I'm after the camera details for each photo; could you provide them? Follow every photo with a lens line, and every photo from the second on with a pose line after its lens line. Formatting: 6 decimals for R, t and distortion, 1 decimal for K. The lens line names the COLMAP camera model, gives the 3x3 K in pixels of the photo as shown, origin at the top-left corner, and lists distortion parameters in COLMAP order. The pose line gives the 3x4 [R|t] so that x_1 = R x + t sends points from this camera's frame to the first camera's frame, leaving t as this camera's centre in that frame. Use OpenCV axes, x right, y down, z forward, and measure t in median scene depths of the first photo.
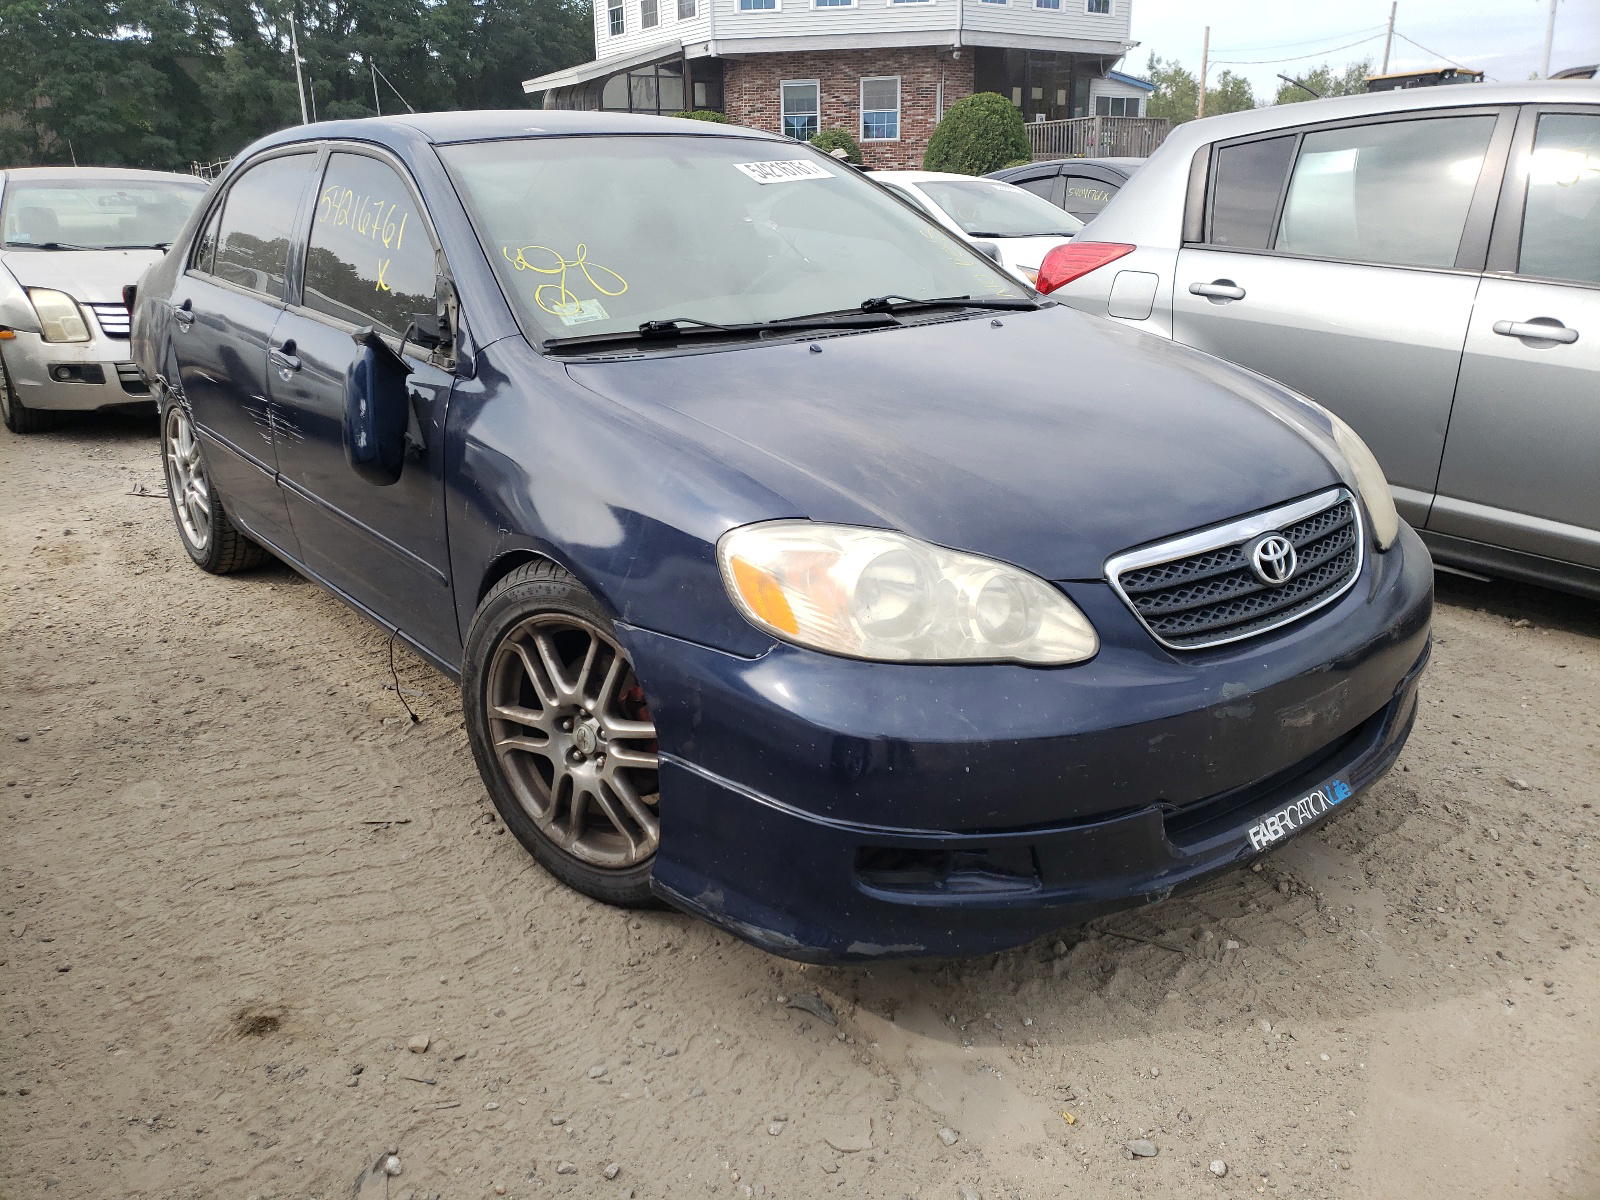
lens RADIAL K [[1227.5, 0, 800.0], [0, 1227.5, 600.0], [0, 0, 1]] dist [0.046428, -0.117864]
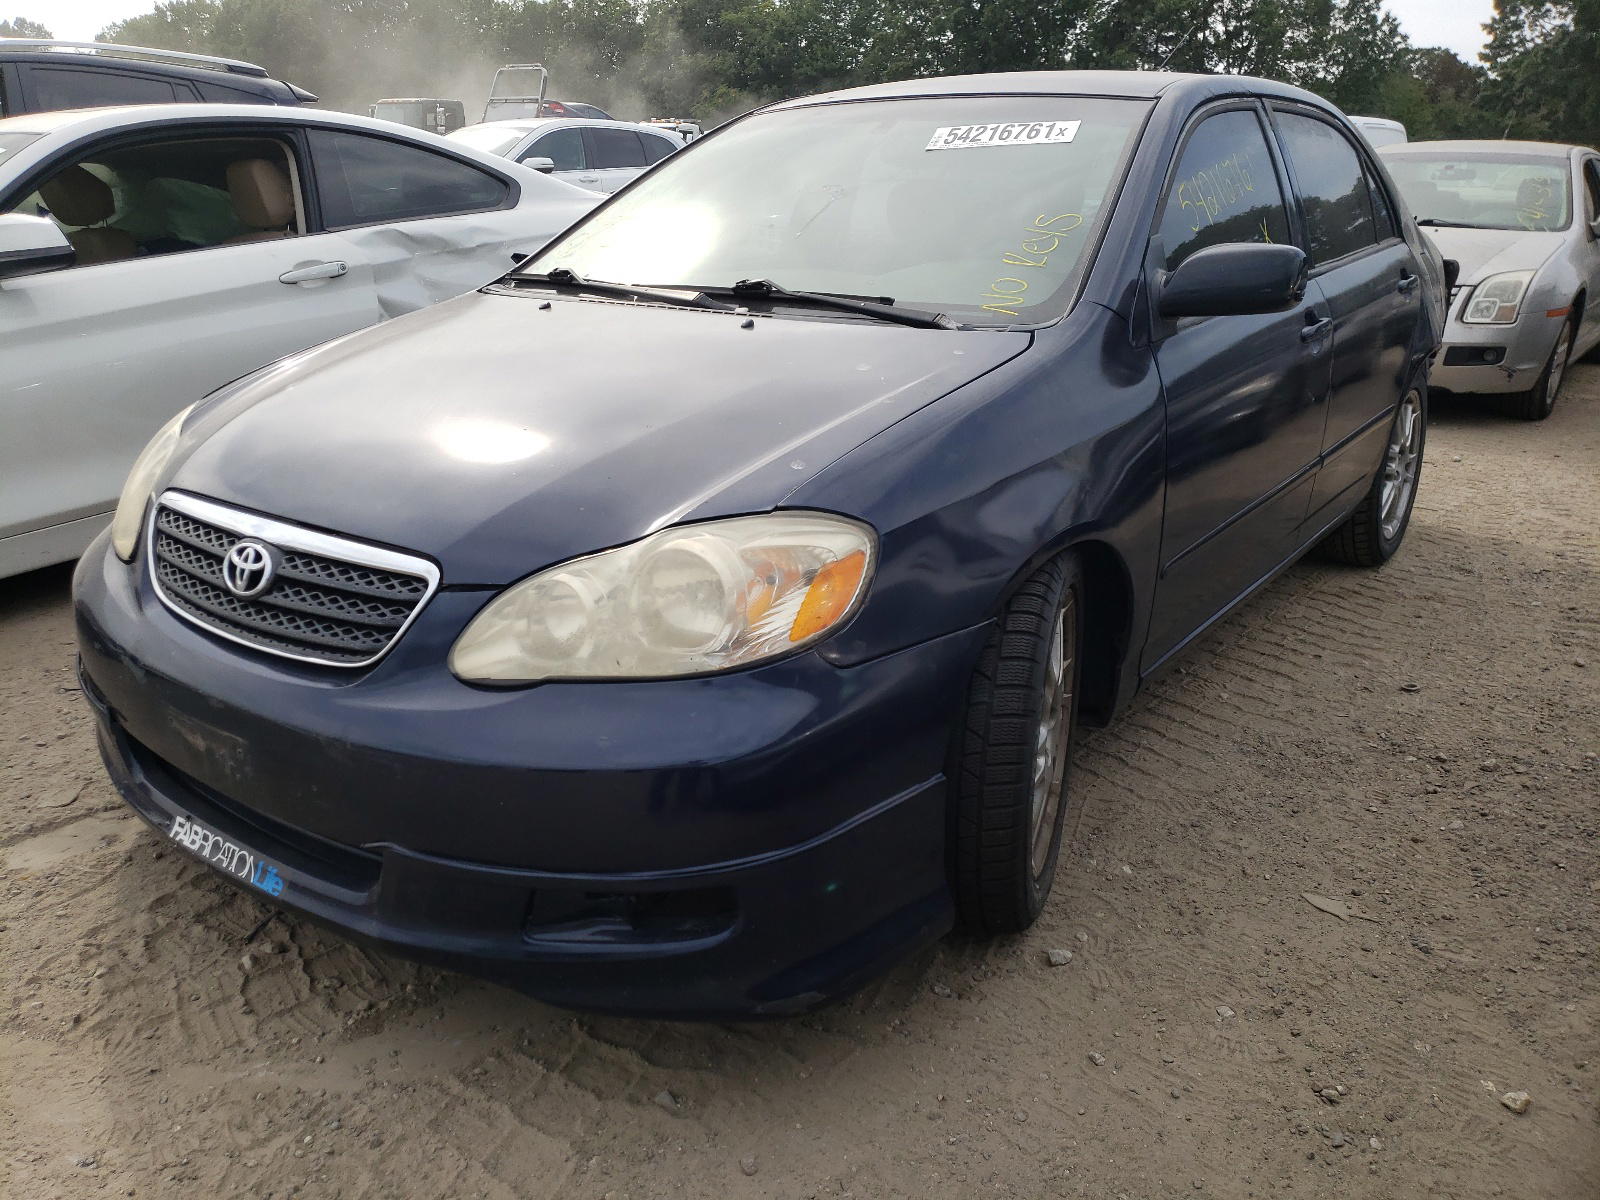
lens RADIAL K [[1287.1, 0, 804.8], [0, 1287.1, 602.8], [0, 0, 1]] dist [0.057871, -0.092269]
pose [[0.243352, 0.315156, -0.917309, 1.320615], [-0.316337, 0.919816, 0.232097, -0.346934], [0.916903, 0.233698, 0.323535, 1.047186]]
